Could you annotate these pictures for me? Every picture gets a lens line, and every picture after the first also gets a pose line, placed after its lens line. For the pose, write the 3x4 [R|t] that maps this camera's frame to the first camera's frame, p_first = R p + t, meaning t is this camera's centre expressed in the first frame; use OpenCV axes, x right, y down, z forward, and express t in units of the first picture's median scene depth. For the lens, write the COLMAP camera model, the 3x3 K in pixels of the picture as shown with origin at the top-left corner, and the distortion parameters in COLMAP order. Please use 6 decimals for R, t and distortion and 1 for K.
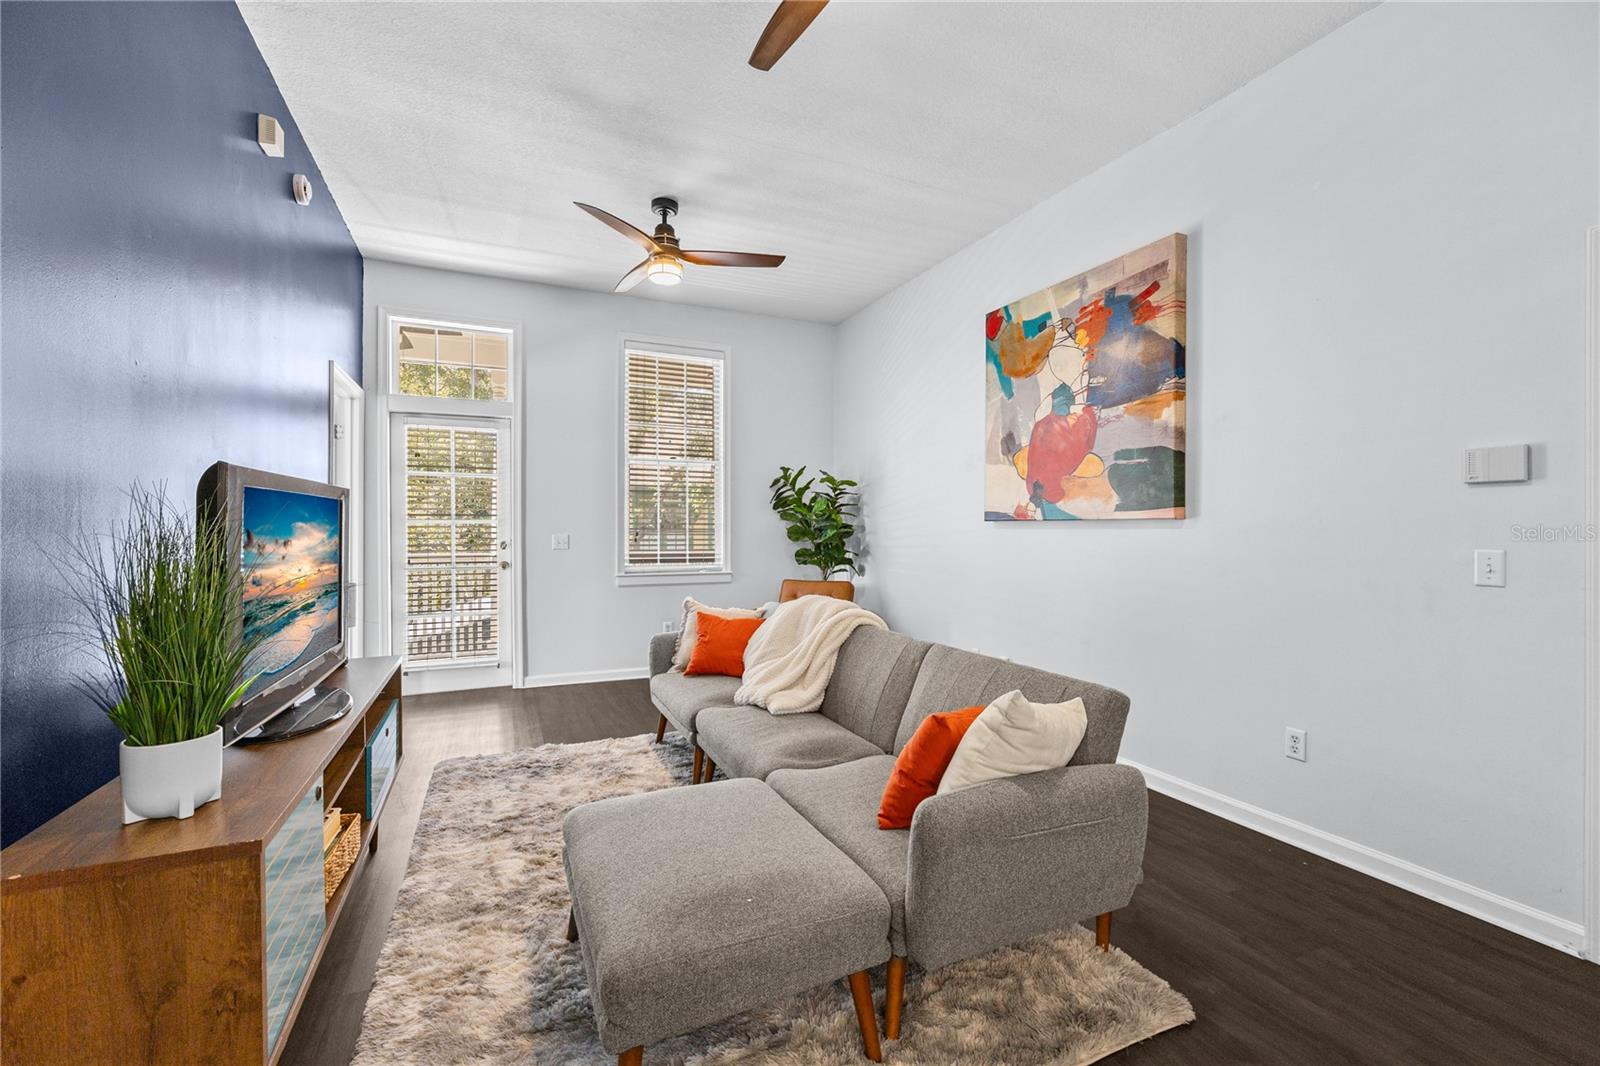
lens RADIAL K [[678.7, 0, 802.2], [0, 678.7, 534.9], [0, 0, 1]] dist [0.002564, 0.000055]
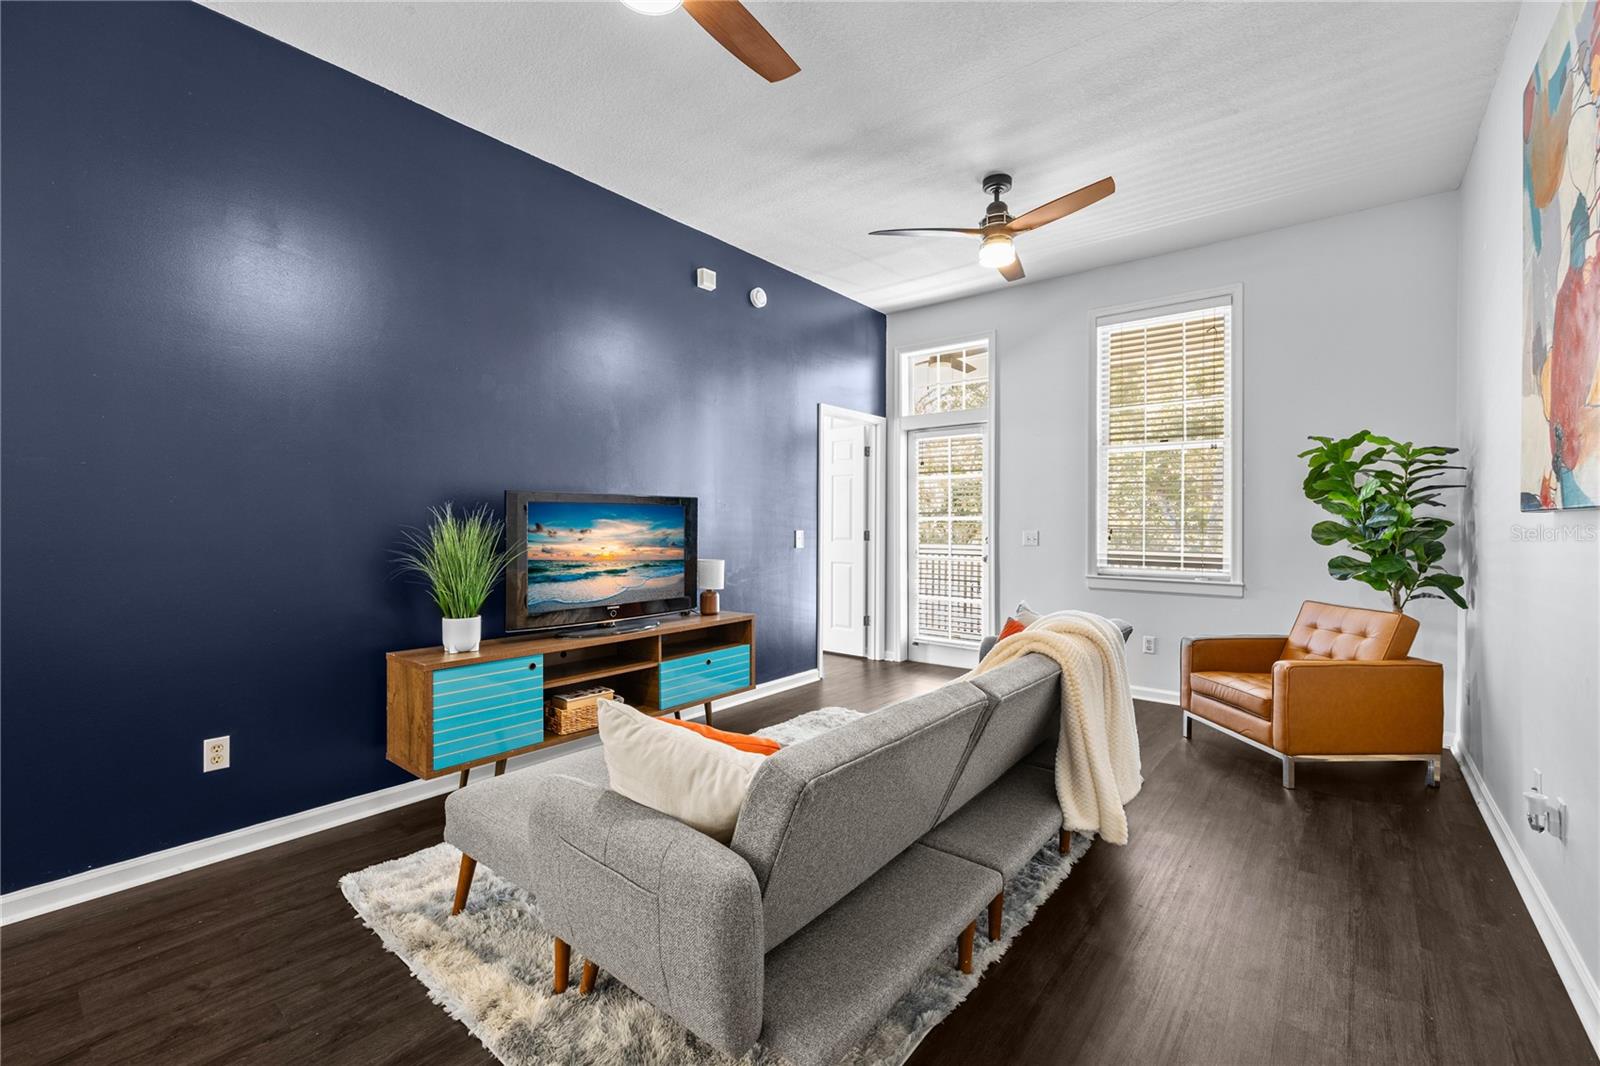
lens RADIAL K [[678.7, 0, 799.8], [0, 678.7, 525.2], [0, 0, 1]] dist [0.002564, 0.000055]
pose [[0.451377, 0.002430, -0.892330, 0.397378], [-0.012151, 0.999920, -0.003424, -0.001601], [0.892251, 0.012388, 0.451371, 0.256110]]
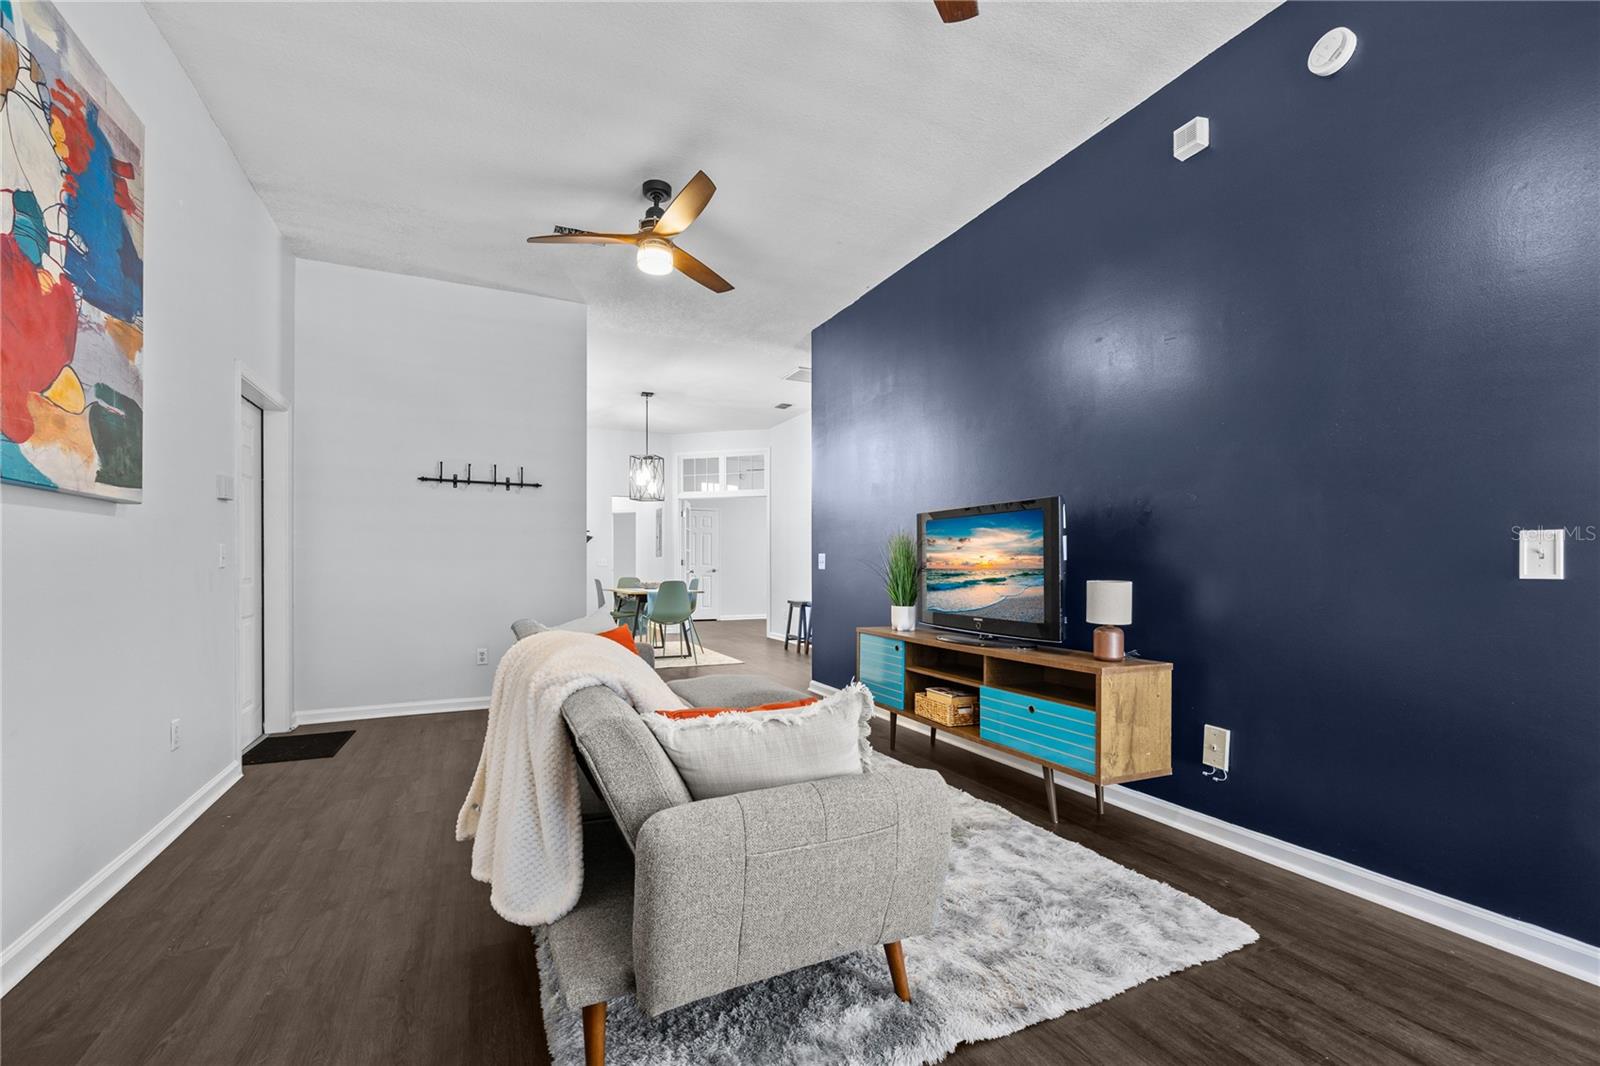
lens RADIAL K [[678.7, 0, 799.2], [0, 678.7, 545.5], [0, 0, 1]] dist [0.002564, 0.000055]
pose [[-0.997937, -0.003633, -0.064092, -0.080485], [-0.003098, 0.999960, -0.008435, 0.016334], [0.064120, -0.008219, -0.997908, 1.055525]]
